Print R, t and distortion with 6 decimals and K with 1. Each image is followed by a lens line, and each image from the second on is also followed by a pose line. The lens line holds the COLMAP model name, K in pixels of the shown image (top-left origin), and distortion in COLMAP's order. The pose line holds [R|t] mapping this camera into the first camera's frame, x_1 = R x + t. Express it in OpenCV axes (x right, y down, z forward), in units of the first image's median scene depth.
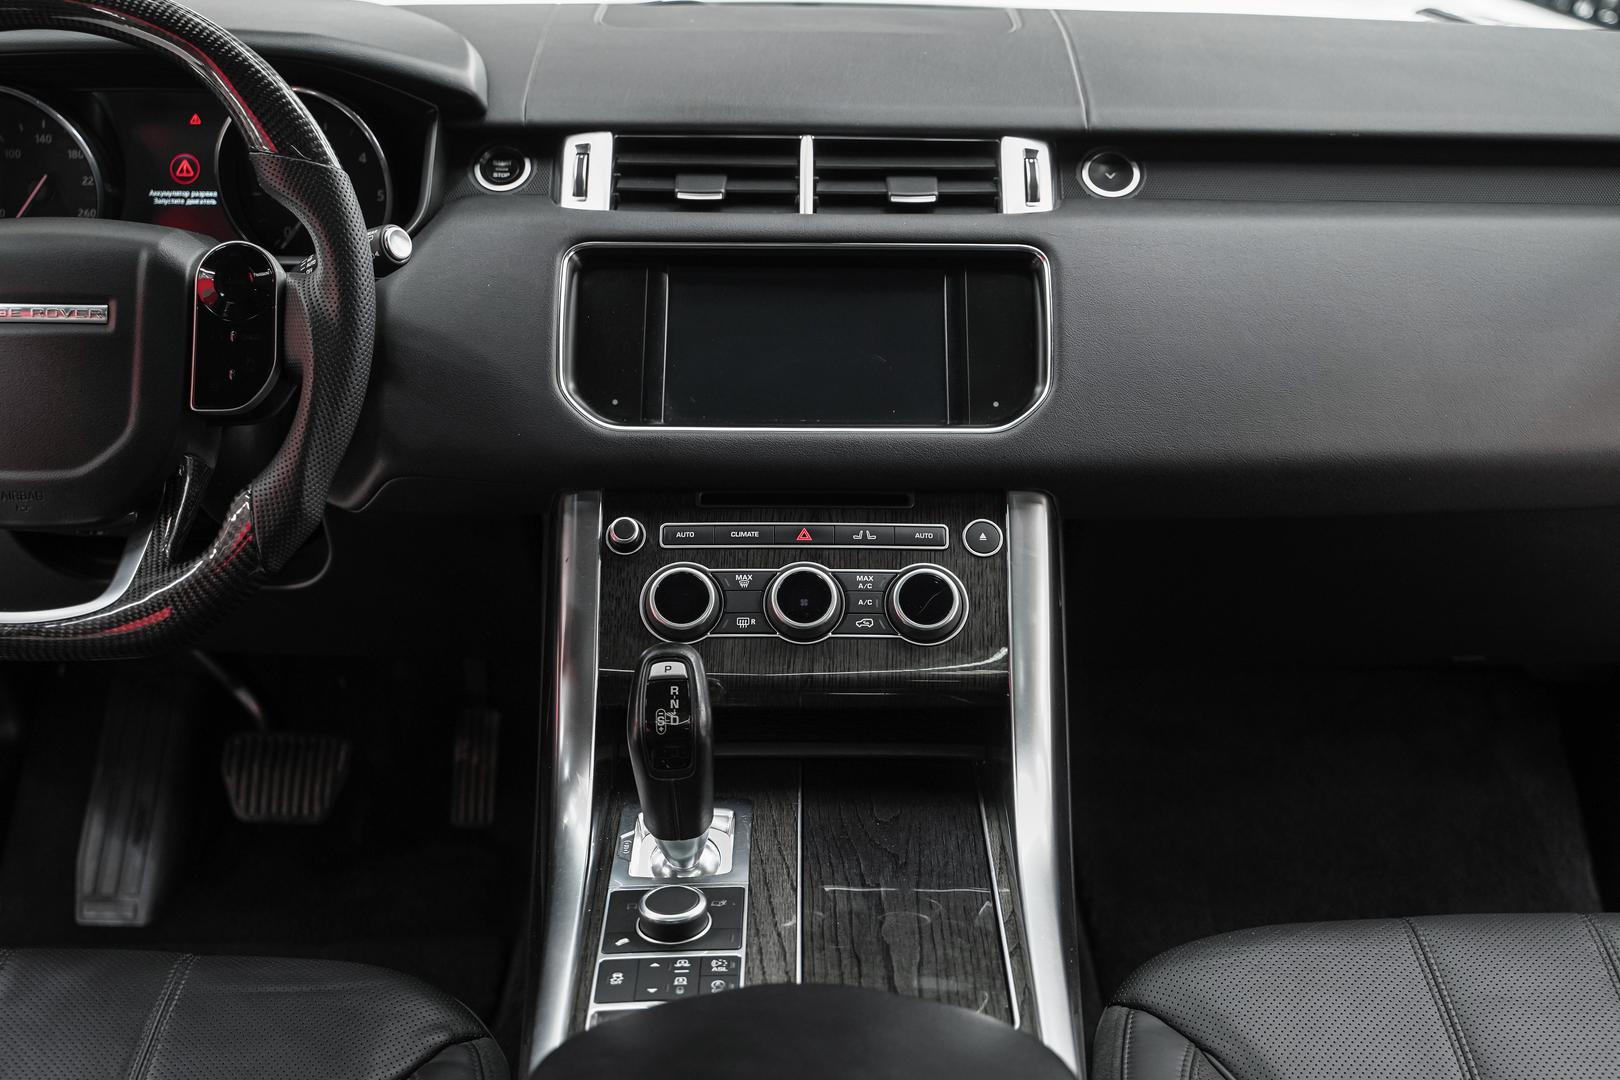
lens RADIAL K [[1977.0, 0, 808.0], [0, 1977.0, 527.9], [0, 0, 1]] dist [-0.003084, -0.010057]
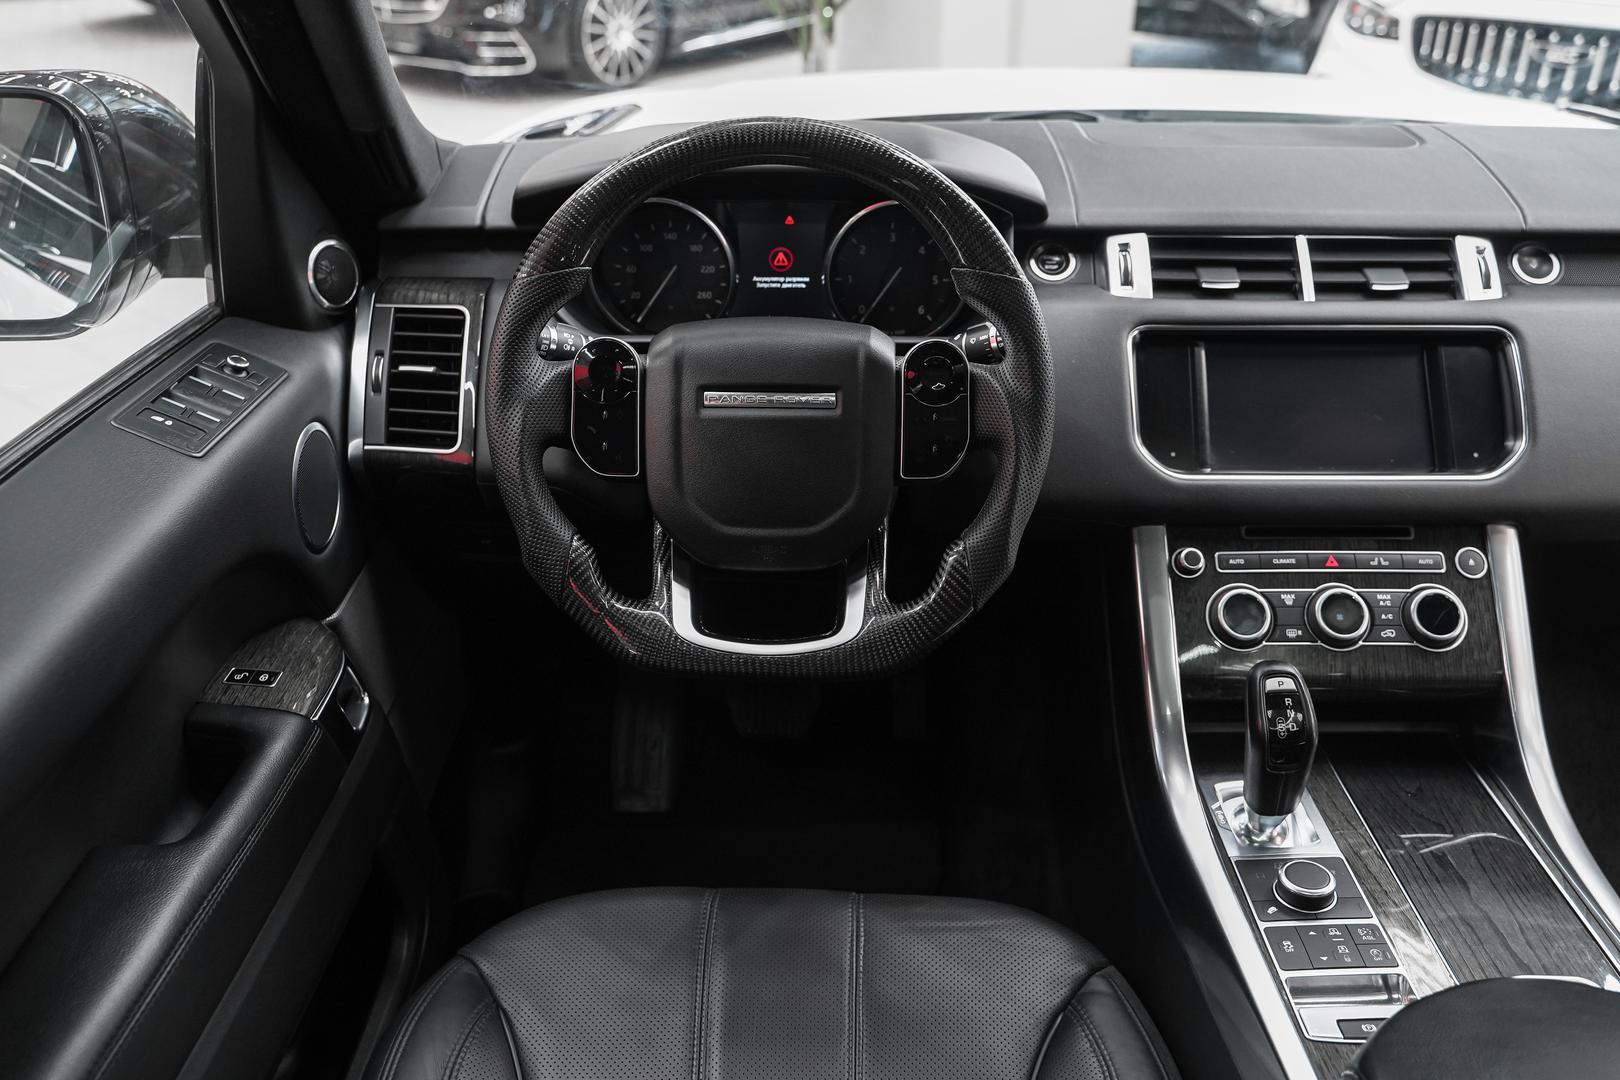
lens RADIAL K [[1341.5, 0, 816.6], [0, 1341.5, 512.5], [0, 0, 1]] dist [-0.011423, 0.002828]
pose [[0.999942, -0.002533, -0.010456, -0.311952], [0.003122, 0.998383, 0.056768, -0.074881], [0.010295, -0.056797, 0.998333, 0.143122]]
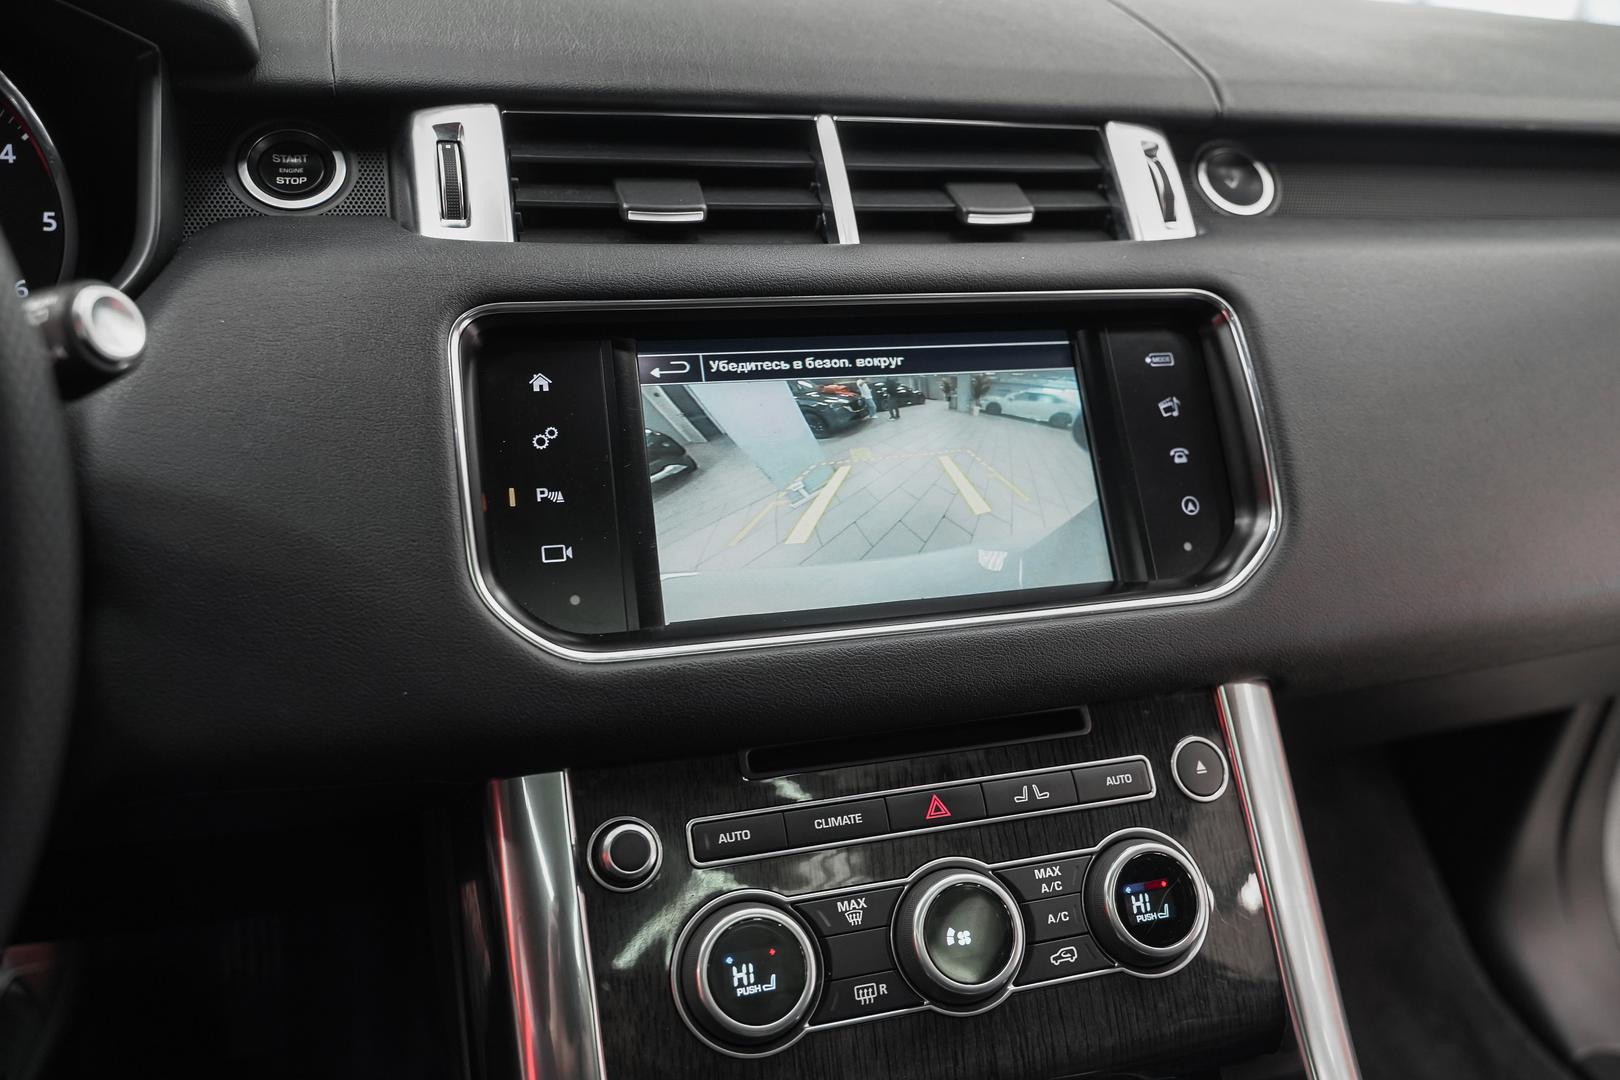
lens RADIAL K [[1349.7, 0, 839.2], [0, 1349.7, 518.1], [0, 0, 1]] dist [-0.006838, -0.004580]
pose [[0.949731, -0.074292, 0.304126, -0.137943], [0.060765, 0.996706, 0.053717, -0.100236], [-0.307115, -0.032537, 0.951116, 0.620703]]
